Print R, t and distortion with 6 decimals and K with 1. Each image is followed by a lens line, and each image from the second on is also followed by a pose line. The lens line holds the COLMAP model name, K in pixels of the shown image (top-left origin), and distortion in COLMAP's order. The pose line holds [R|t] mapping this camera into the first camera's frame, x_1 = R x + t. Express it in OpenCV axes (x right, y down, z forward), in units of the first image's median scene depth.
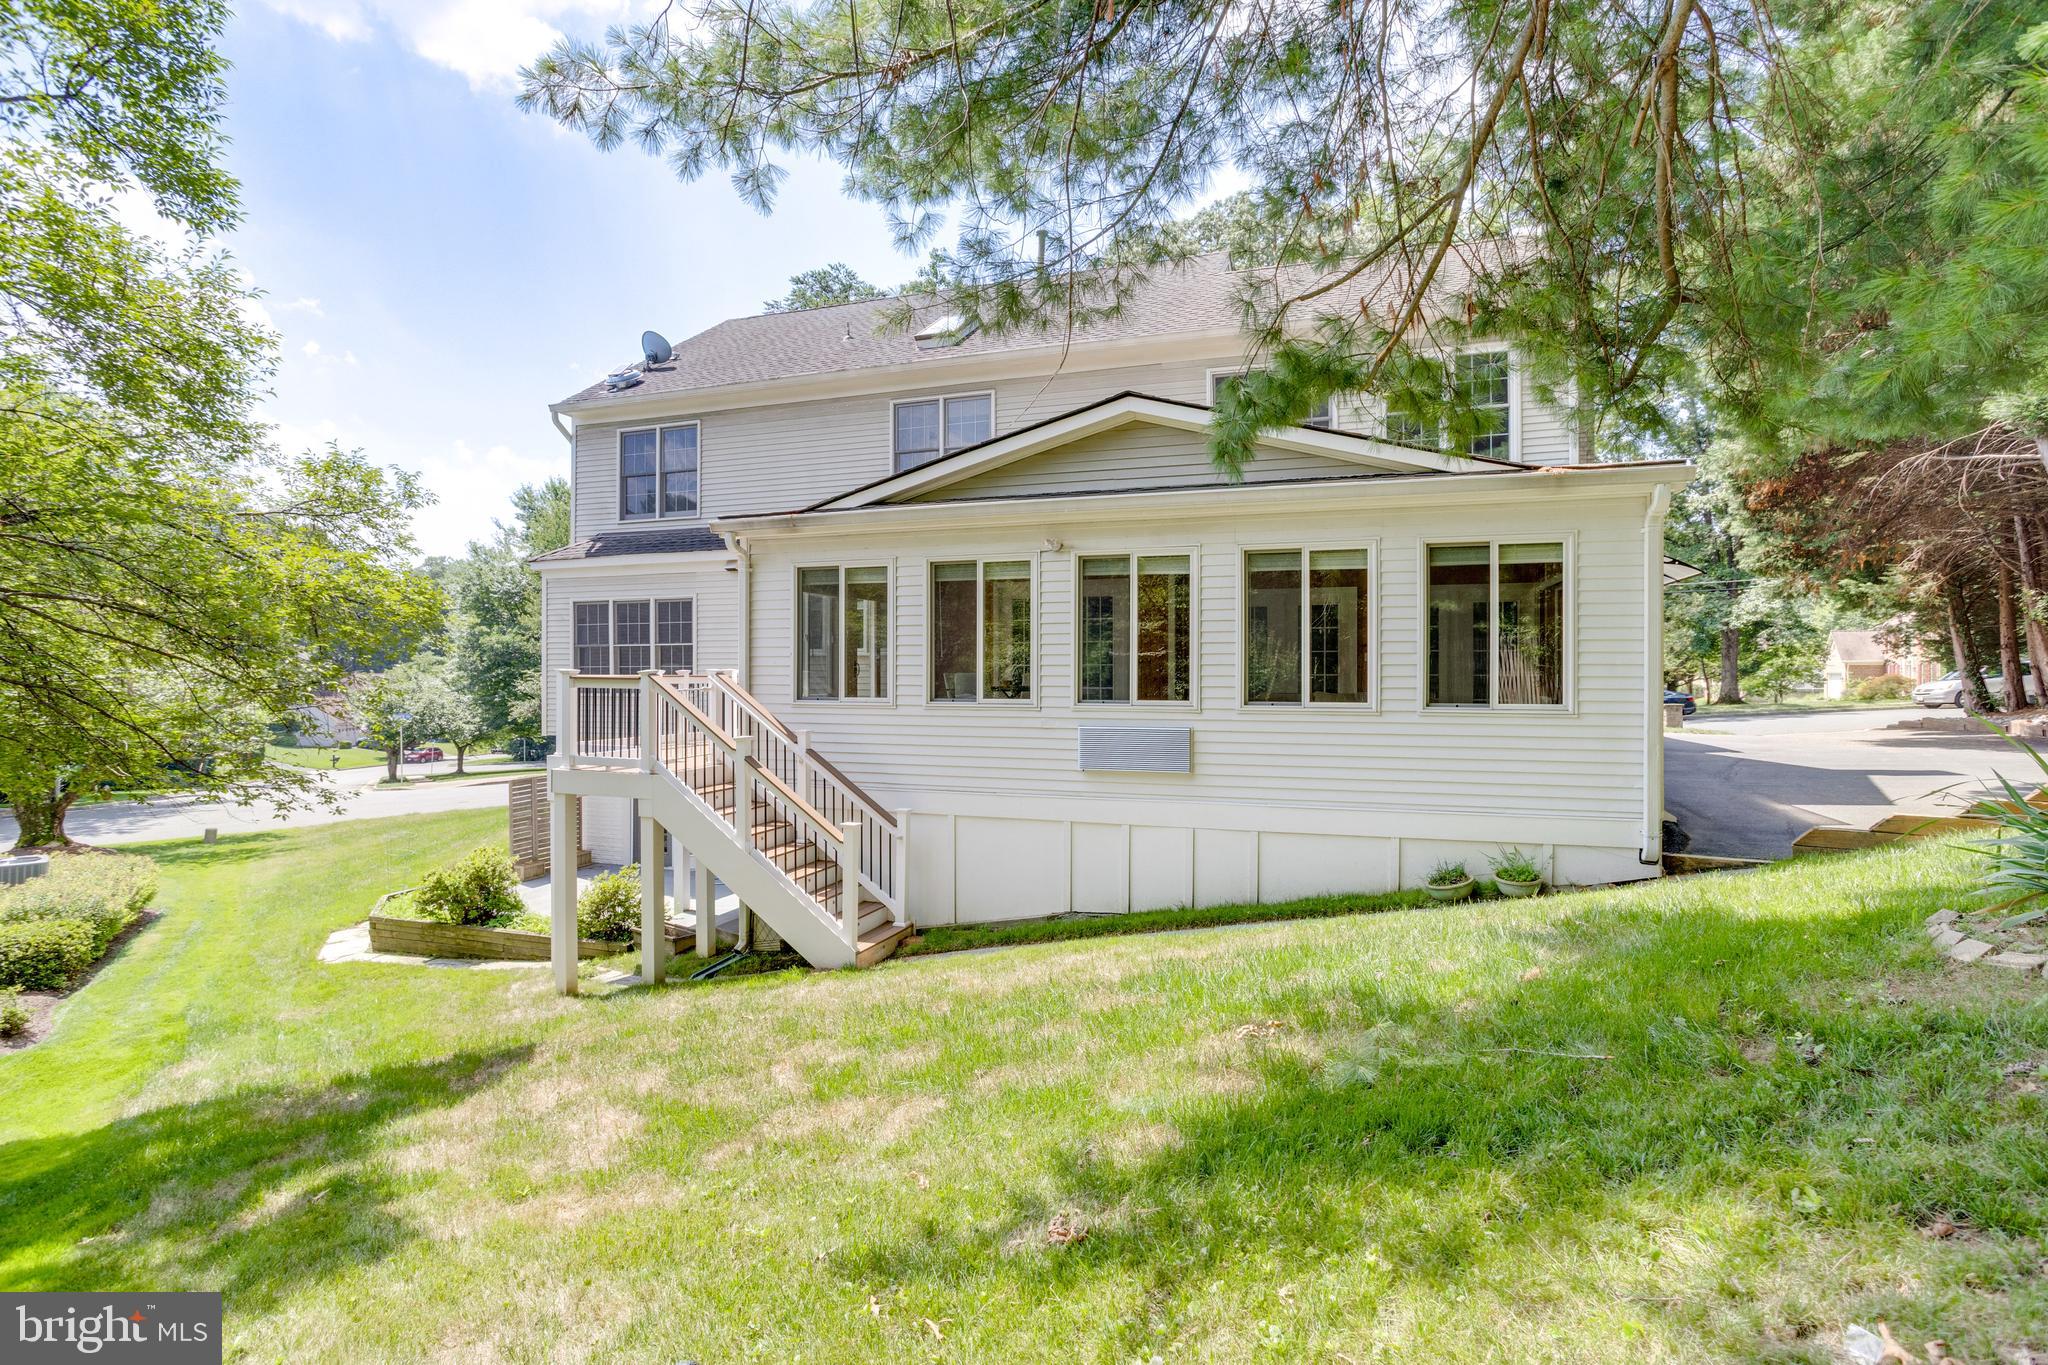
lens RADIAL K [[1022.9, 0, 1022.0], [0, 1022.9, 680.2], [0, 0, 1]] dist [-0.015755, 0.002210]
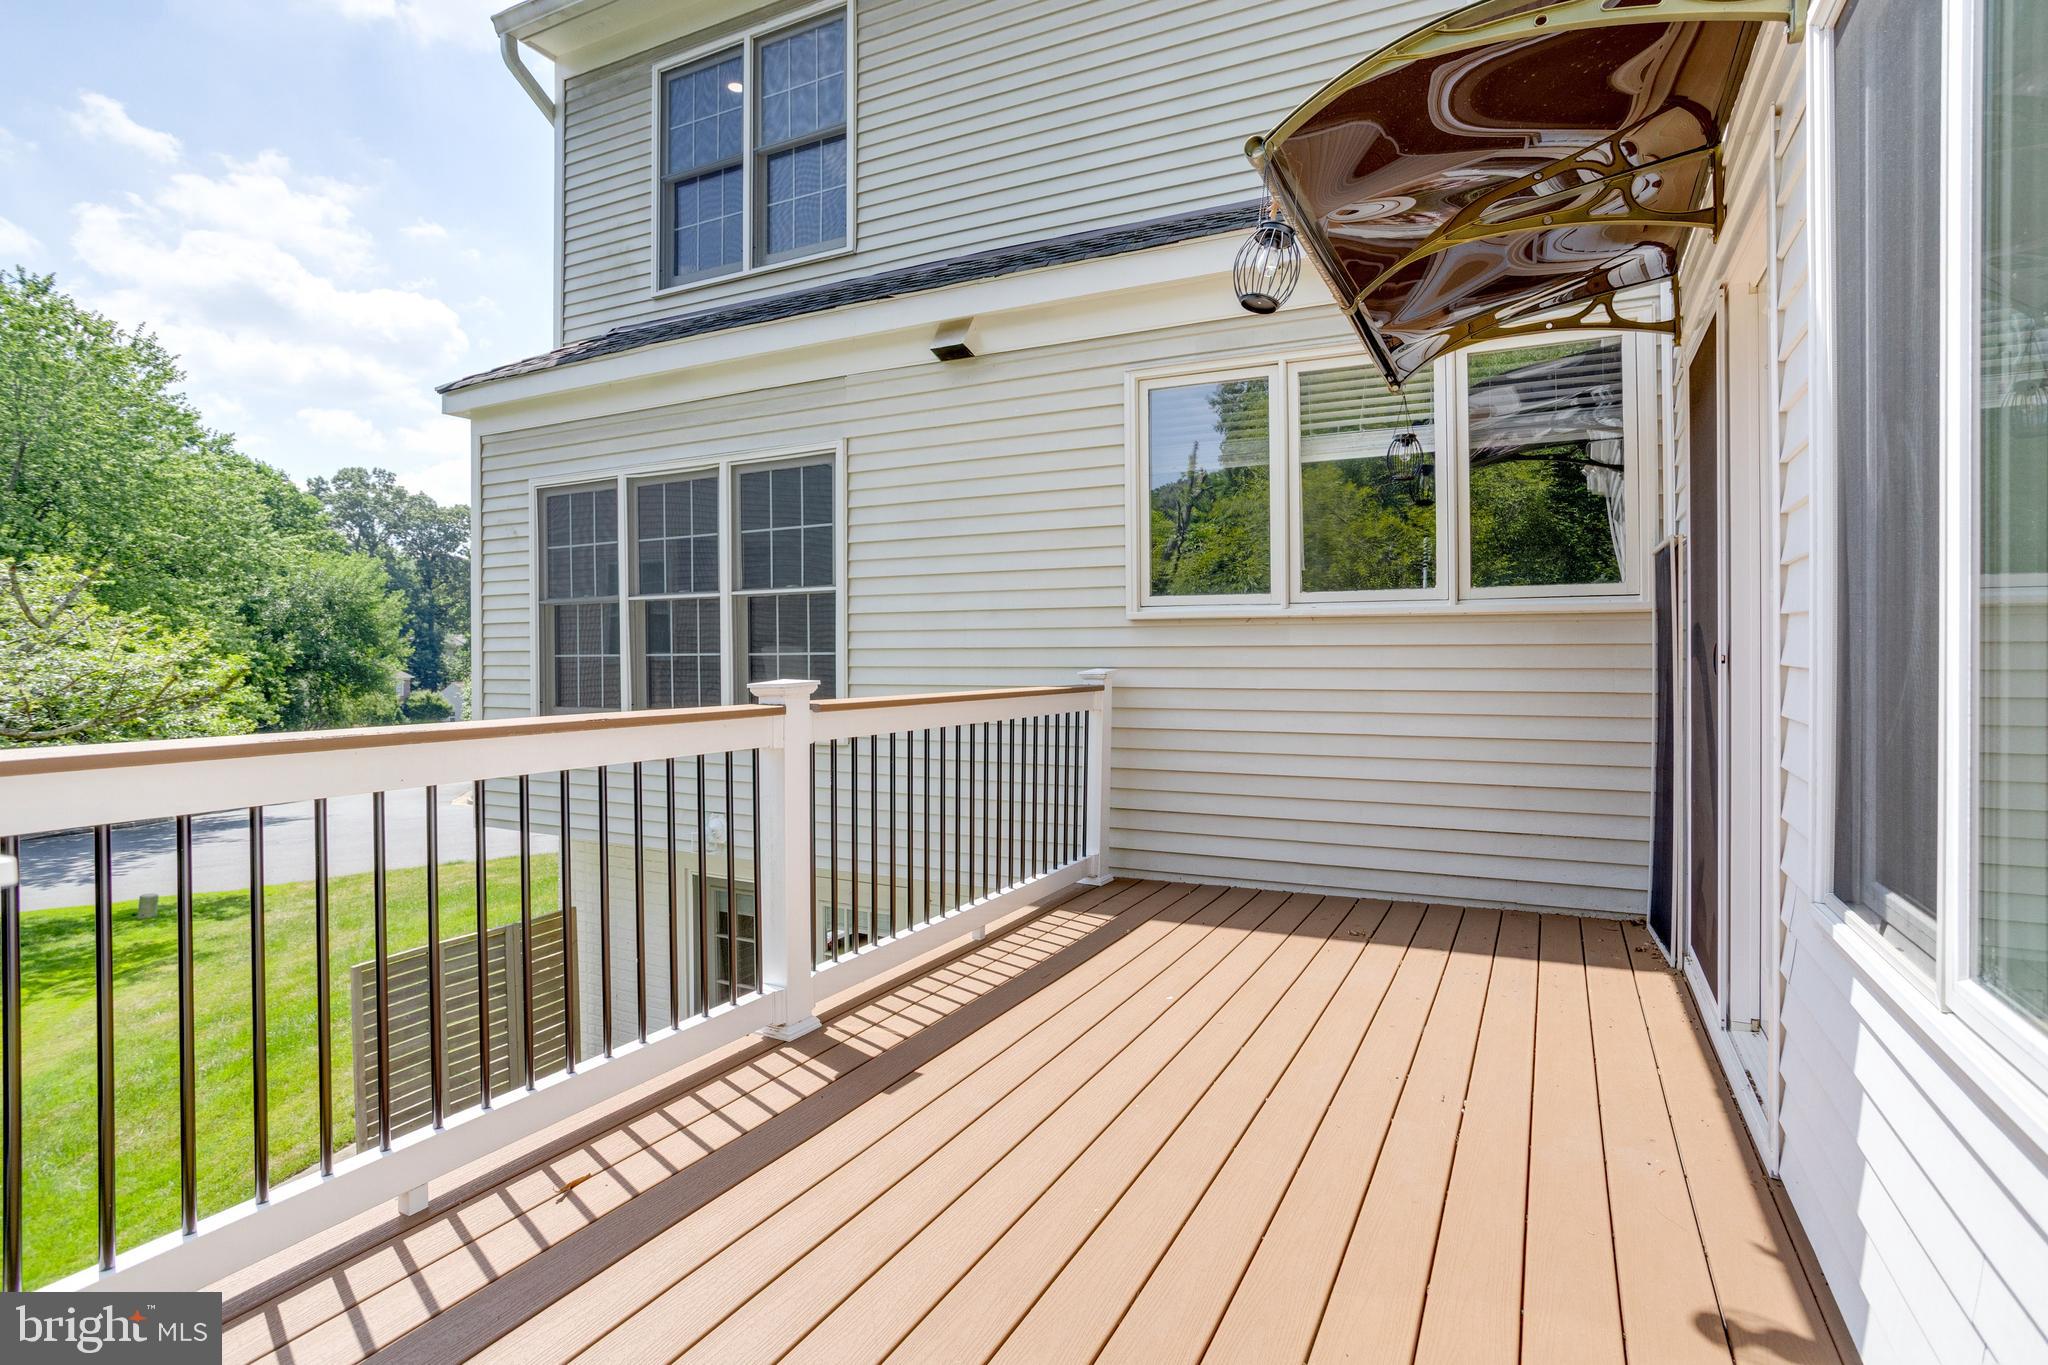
lens RADIAL K [[1022.9, 0, 1028.7], [0, 1022.9, 674.7], [0, 0, 1]] dist [-0.015755, 0.002210]
pose [[0.991793, 0.001089, -0.127850, -0.207684], [-0.000086, 0.999969, 0.007847, -0.009423], [0.127854, -0.007772, 0.991763, 0.647688]]
